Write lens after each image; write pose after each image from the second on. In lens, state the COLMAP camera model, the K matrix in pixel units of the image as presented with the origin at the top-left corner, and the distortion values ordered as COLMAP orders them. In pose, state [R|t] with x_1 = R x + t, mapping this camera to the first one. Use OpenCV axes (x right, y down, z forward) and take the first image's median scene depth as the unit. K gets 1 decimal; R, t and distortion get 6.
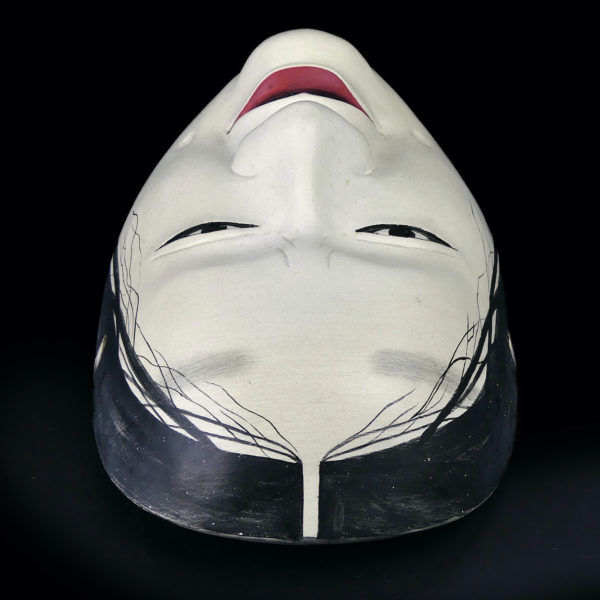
lens RADIAL K [[2247.8, 0, 300.0], [0, 2247.8, 300.0], [0, 0, 1]] dist [-0.156478, -6.179908]
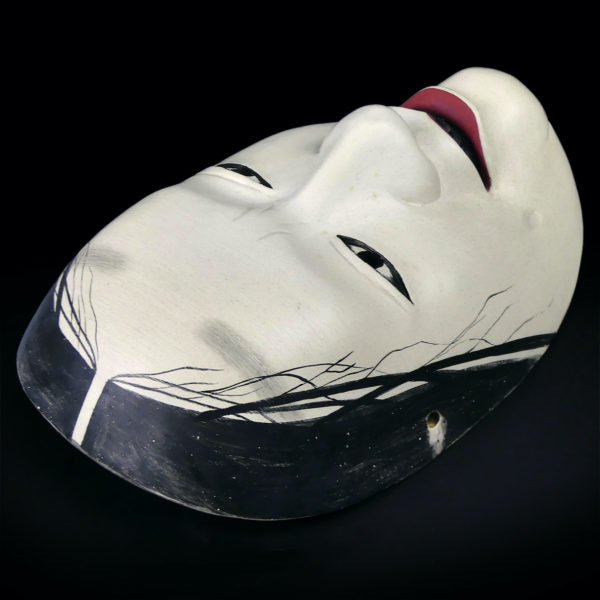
lens RADIAL K [[2247.8, 0, 300.0], [0, 2247.8, 300.0], [0, 0, 1]] dist [-0.156478, -6.179908]
pose [[0.705578, 0.466794, -0.533162, 0.589700], [-0.494496, 0.863247, 0.101383, -0.104605], [0.507576, 0.192113, 0.839916, 0.174170]]
